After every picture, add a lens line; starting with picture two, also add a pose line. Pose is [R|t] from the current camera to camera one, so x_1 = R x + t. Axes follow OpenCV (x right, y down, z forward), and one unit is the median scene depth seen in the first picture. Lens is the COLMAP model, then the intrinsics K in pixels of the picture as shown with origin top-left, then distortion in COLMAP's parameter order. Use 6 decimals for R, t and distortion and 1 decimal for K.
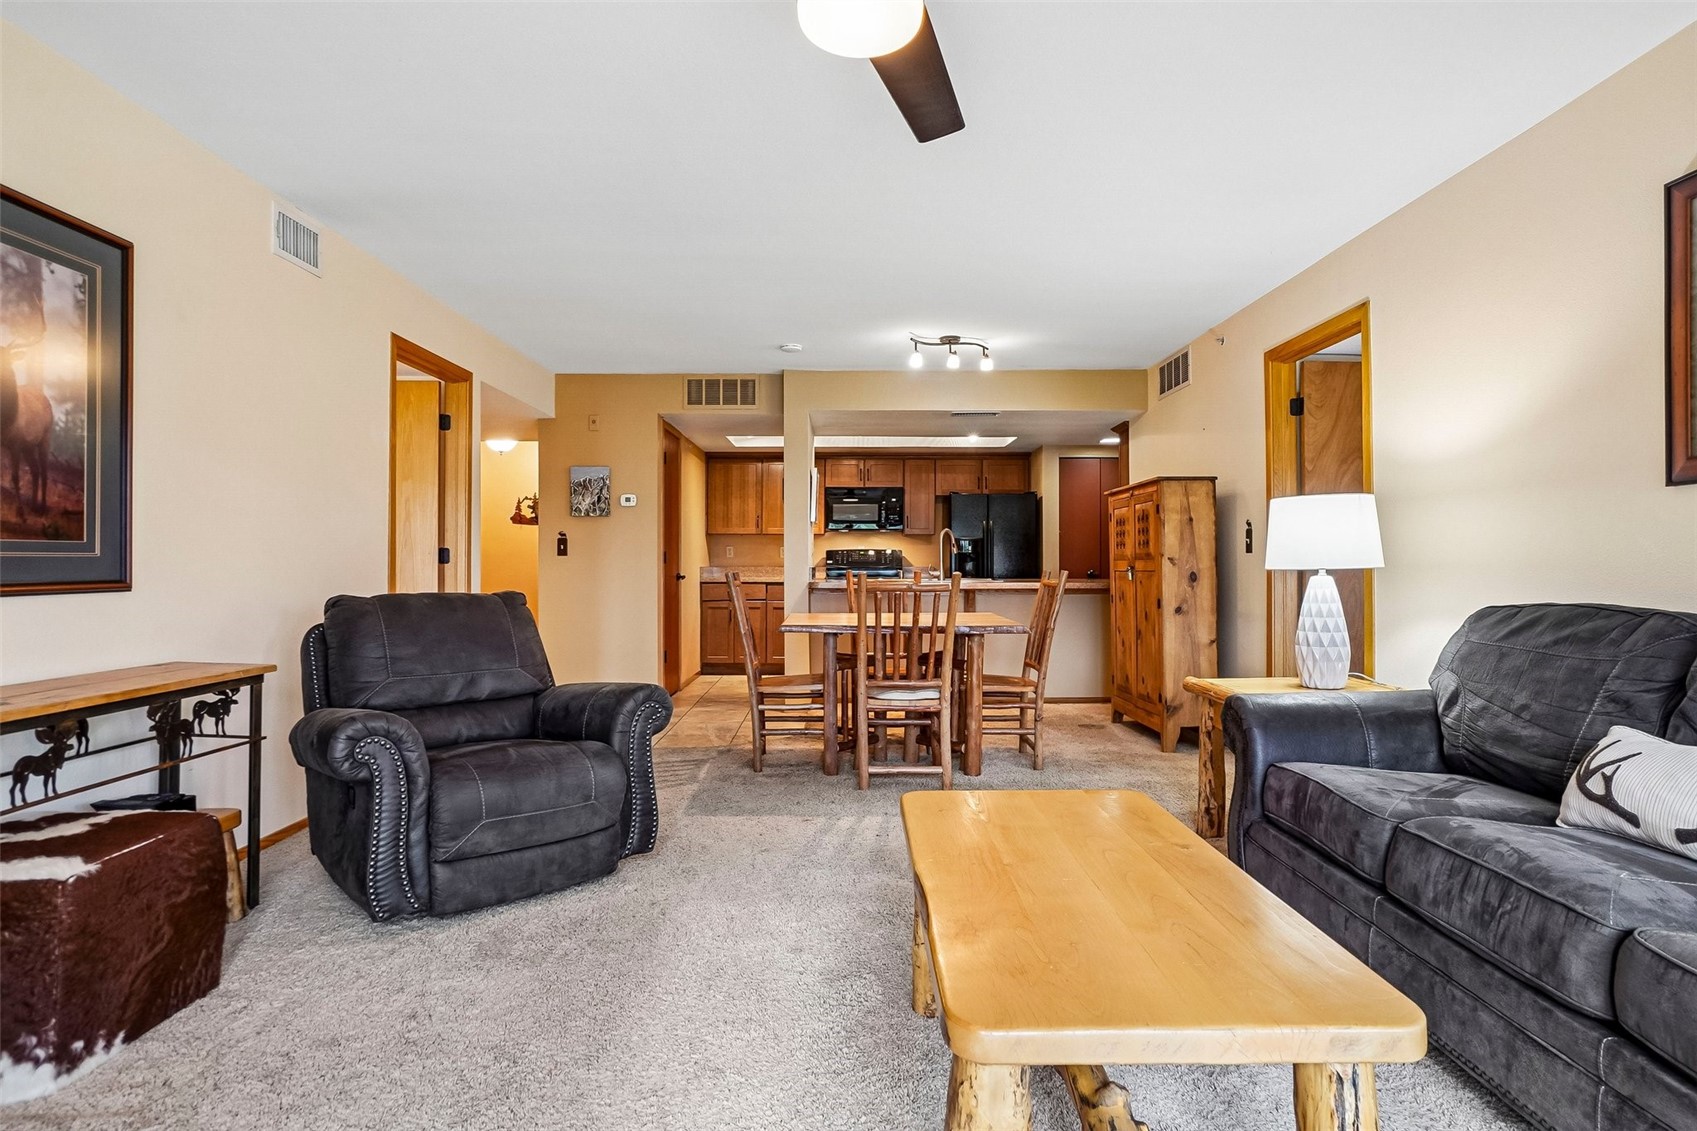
lens RADIAL K [[873.0, 0, 849.1], [0, 873.0, 560.2], [0, 0, 1]] dist [-0.042343, 0.022877]
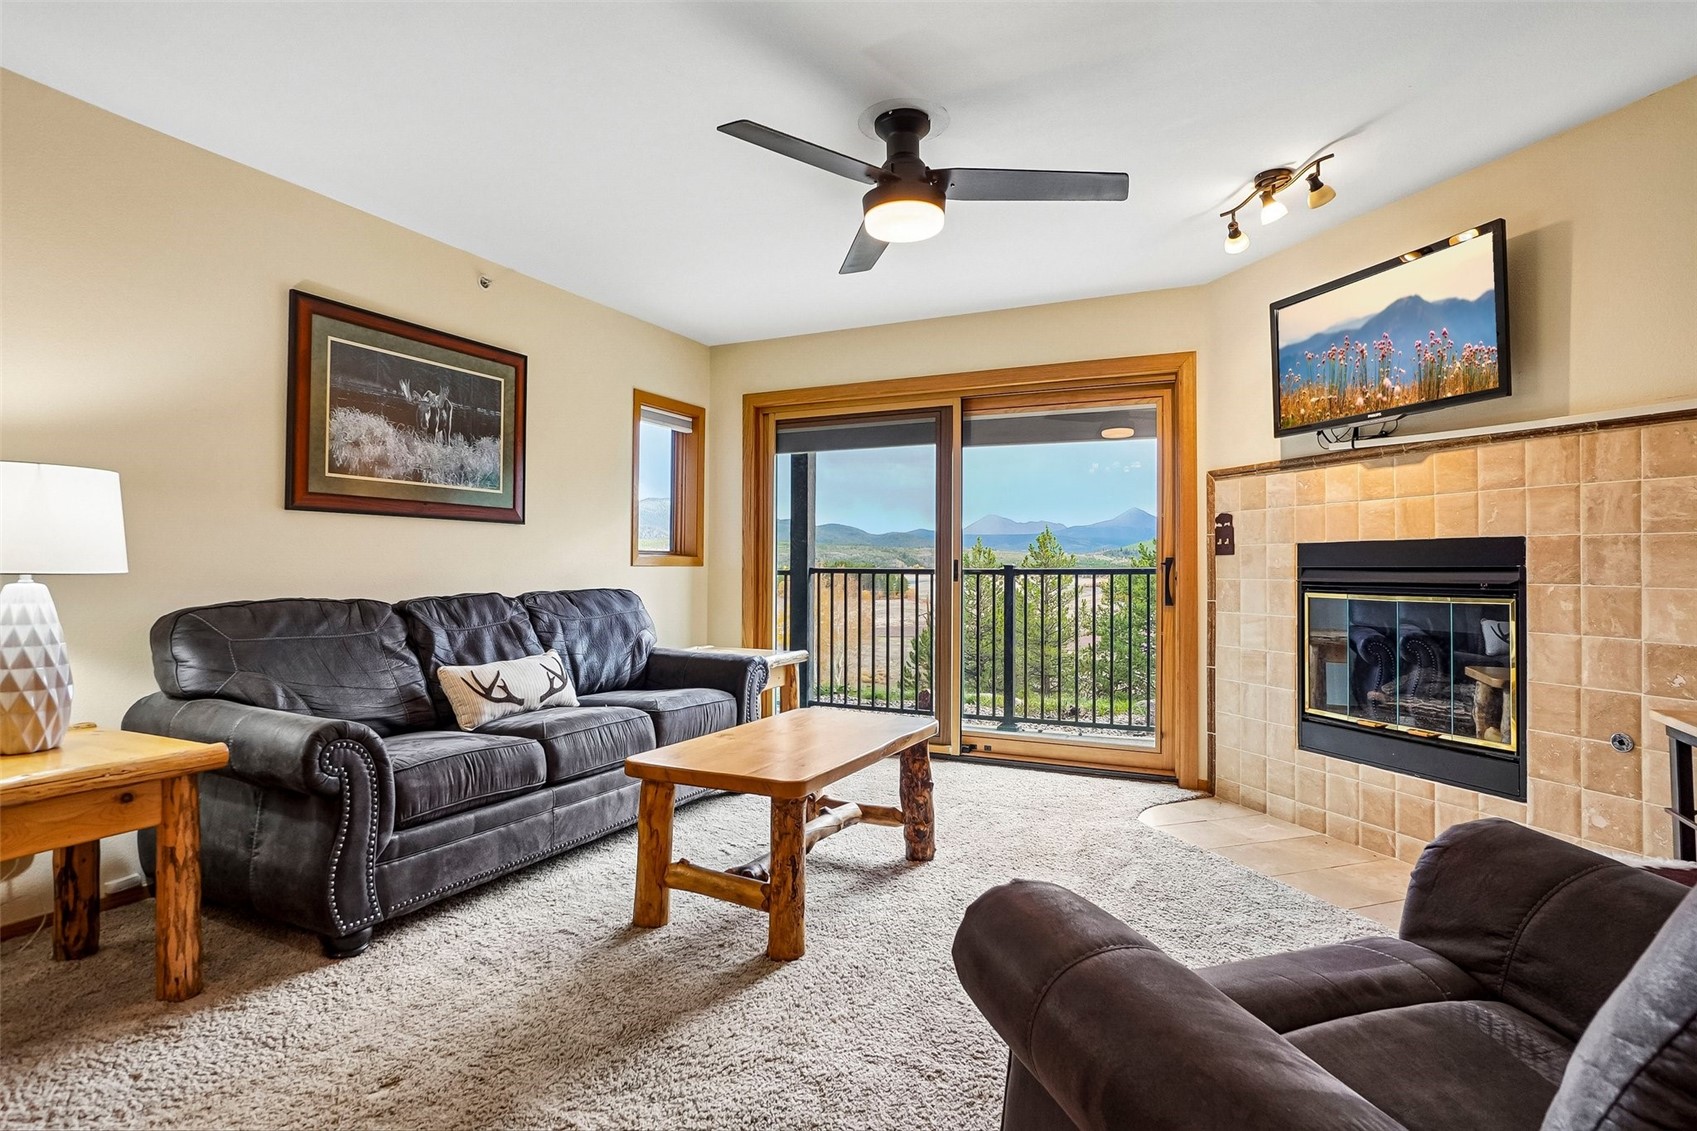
lens RADIAL K [[873.0, 0, 844.6], [0, 873.0, 556.0], [0, 0, 1]] dist [-0.042343, 0.022877]
pose [[-0.899283, 0.001891, 0.437363, -0.414503], [-0.006421, 0.999826, -0.017524, 0.005575], [-0.437320, -0.018567, -0.899114, 1.745234]]
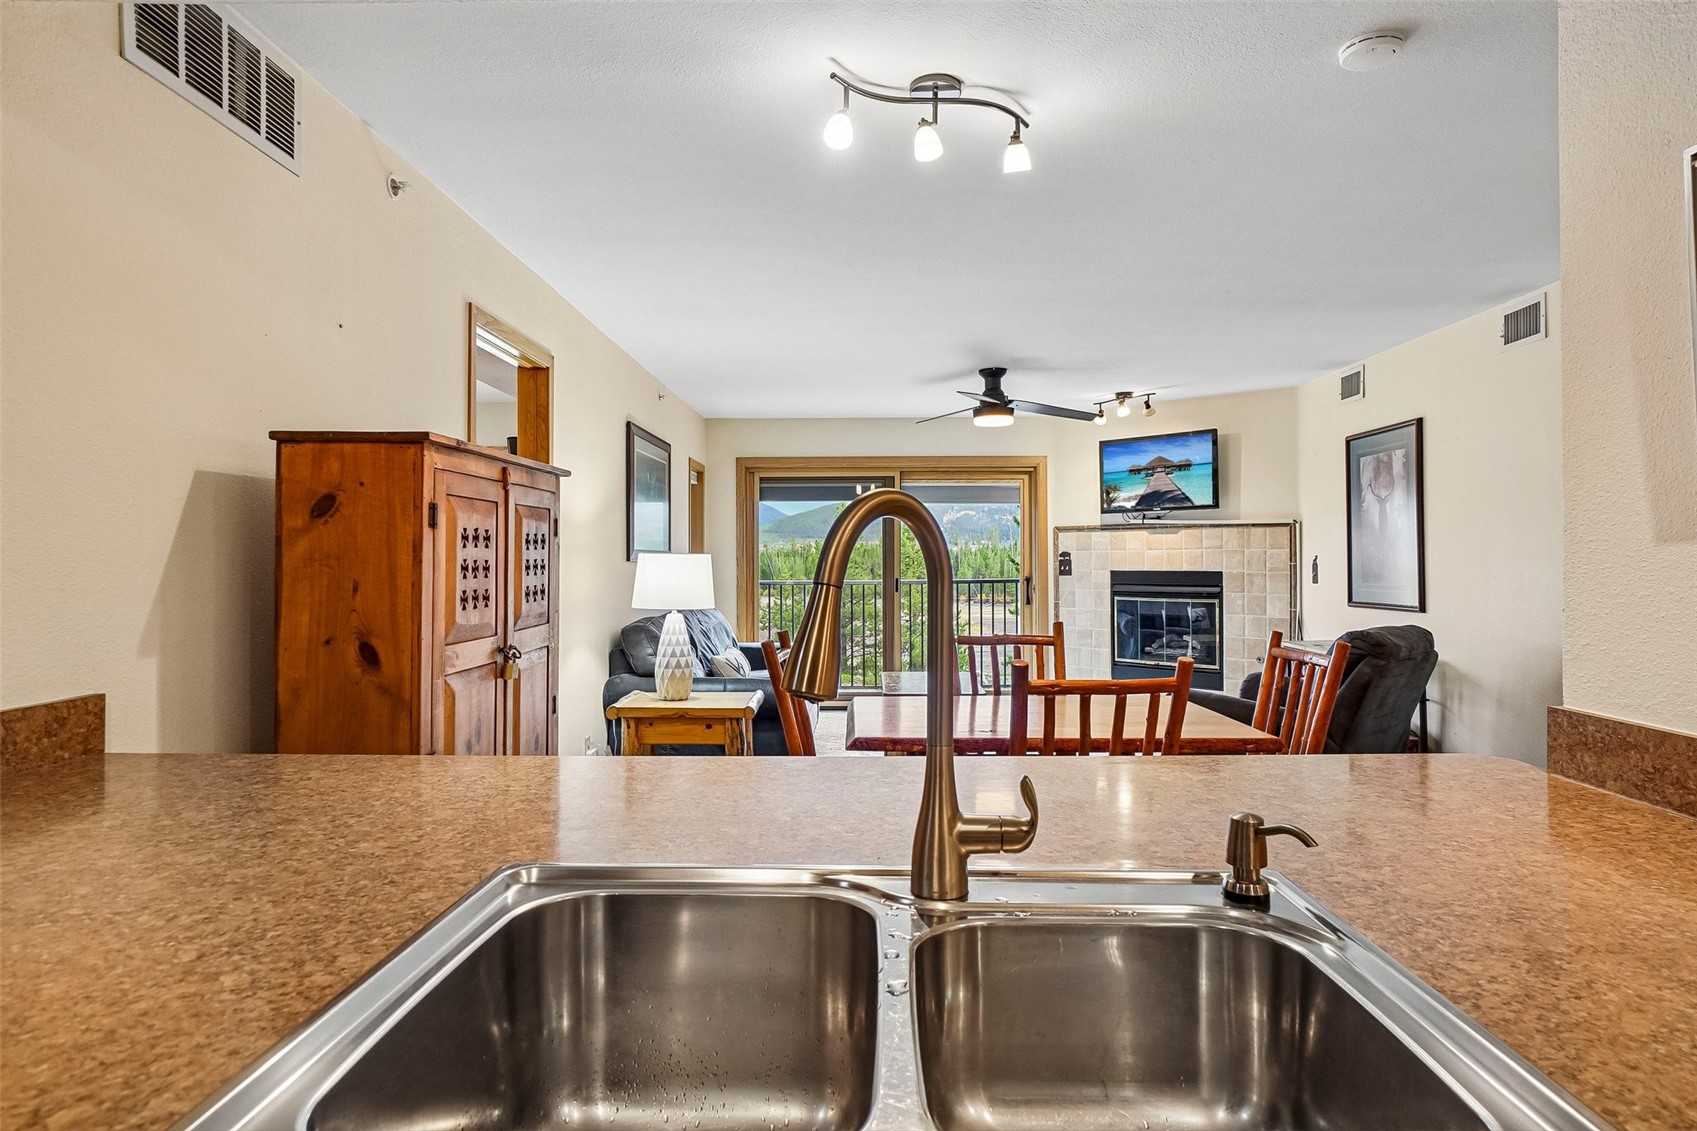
lens RADIAL K [[979.1, 0, 853.1], [0, 979.1, 551.4], [0, 0, 1]] dist [-0.008275, -0.001173]
pose [[-0.999873, 0.003026, 0.015626, 0.335718], [0.002842, 0.999926, -0.011799, -0.075899], [-0.015660, -0.011753, -0.999808, 3.267197]]
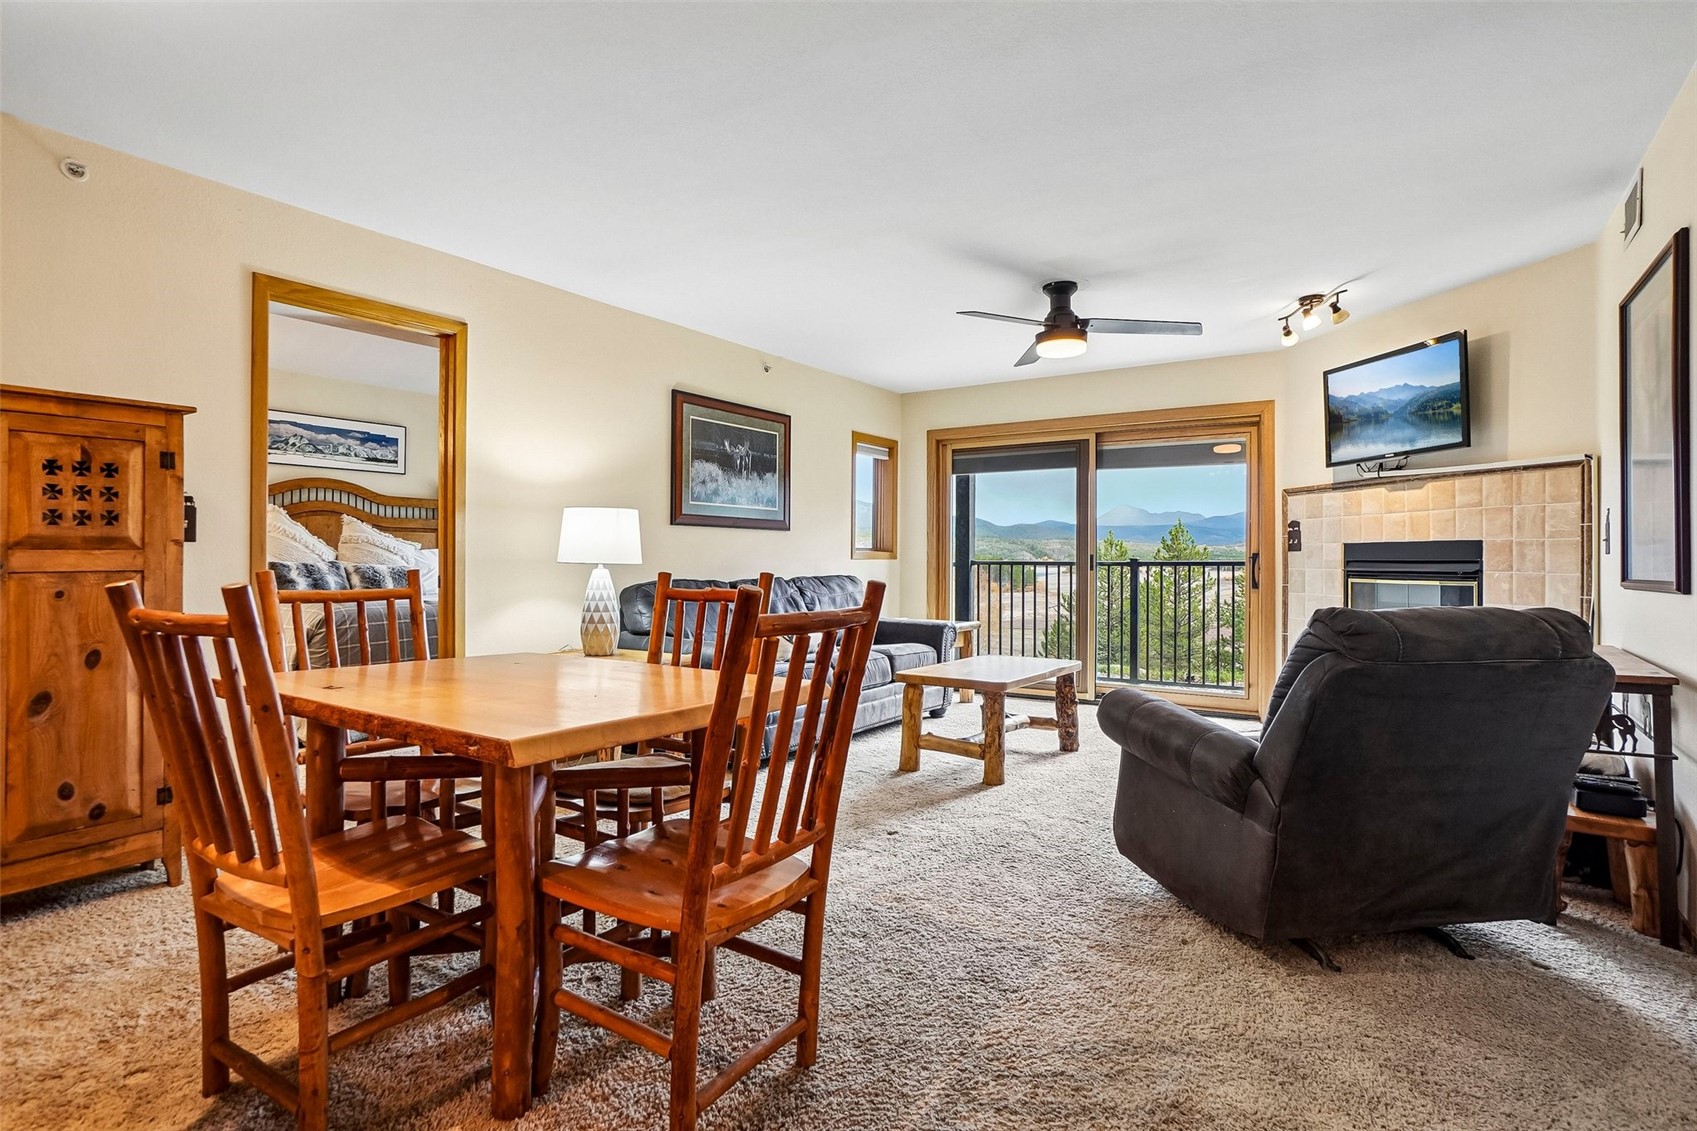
lens RADIAL K [[873.0, 0, 845.4], [0, 873.0, 553.3], [0, 0, 1]] dist [-0.042343, 0.022877]
pose [[-0.827524, -0.000003, 0.561431, -0.645740], [-0.007182, 0.999918, -0.010580, 0.007949], [-0.561385, -0.012787, -0.827456, 2.476433]]
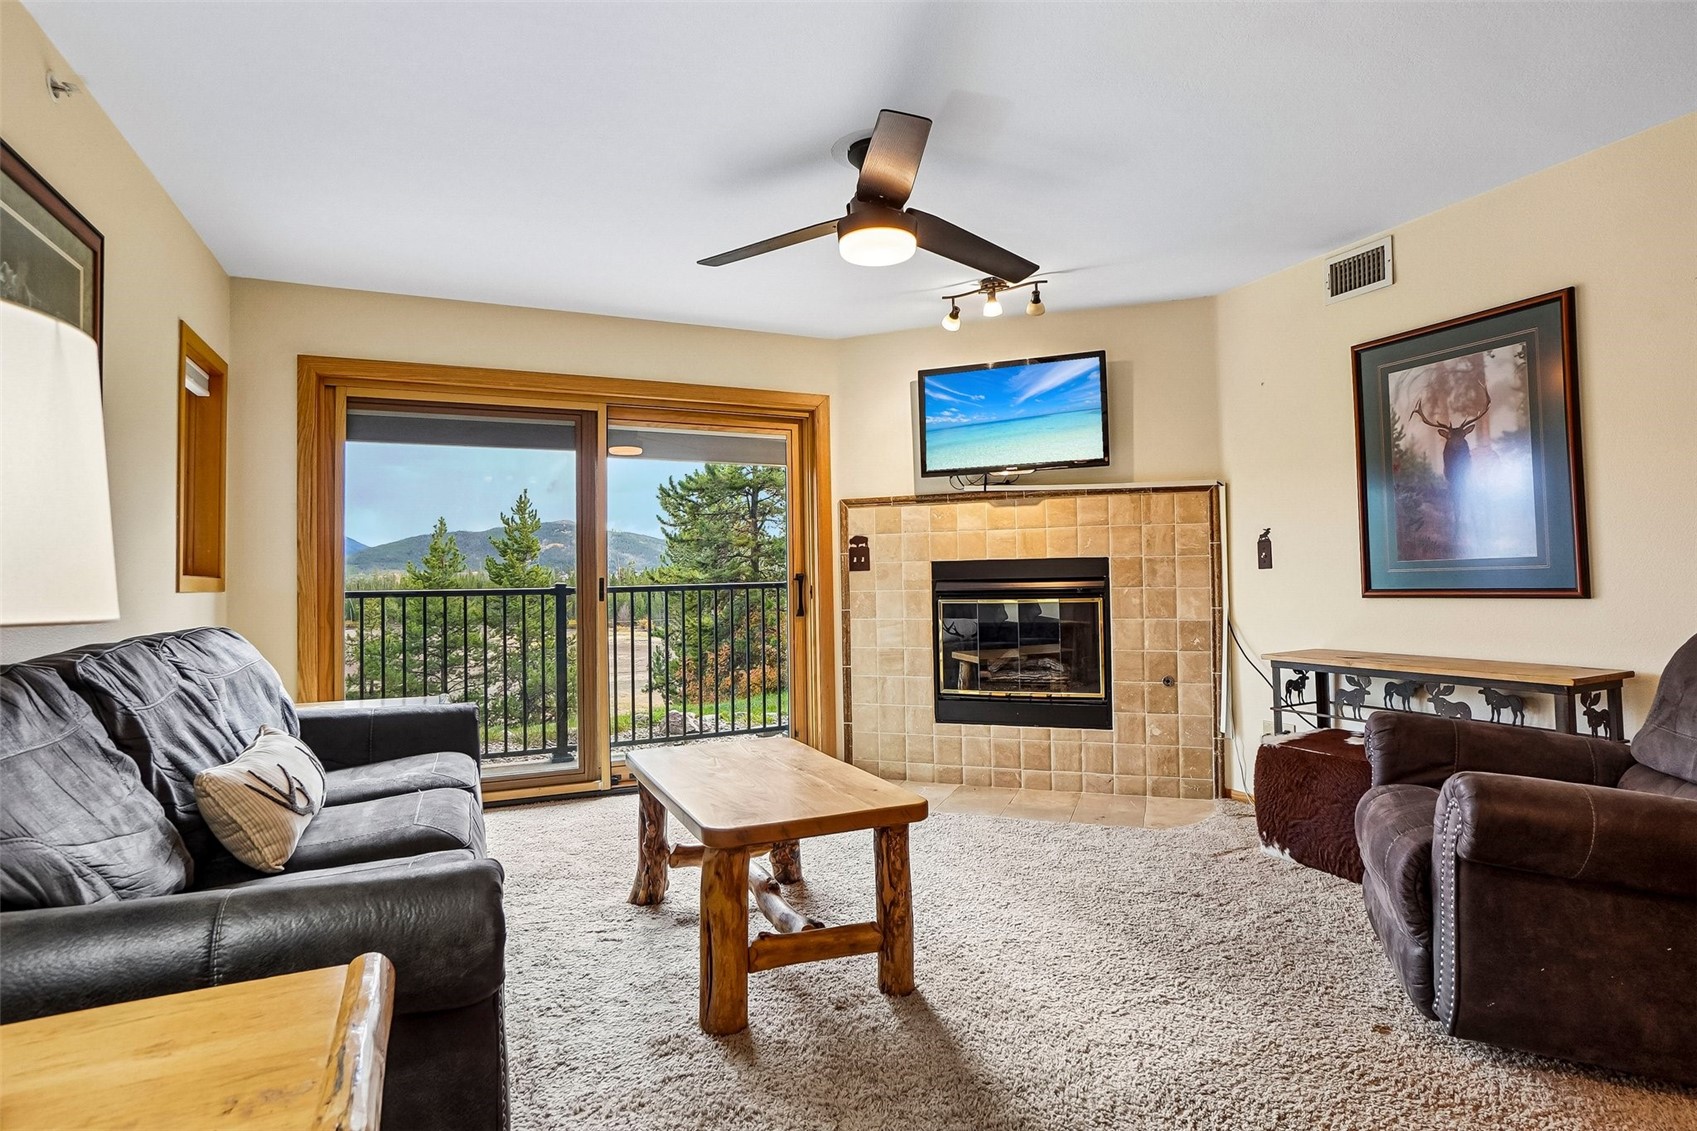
lens RADIAL K [[873.0, 0, 846.5], [0, 873.0, 556.8], [0, 0, 1]] dist [-0.042343, 0.022877]
pose [[-0.911089, 0.001545, -0.412207, 0.525323], [0.016929, 0.999290, -0.033670, 0.004119], [0.411862, -0.037655, -0.910468, 1.731748]]
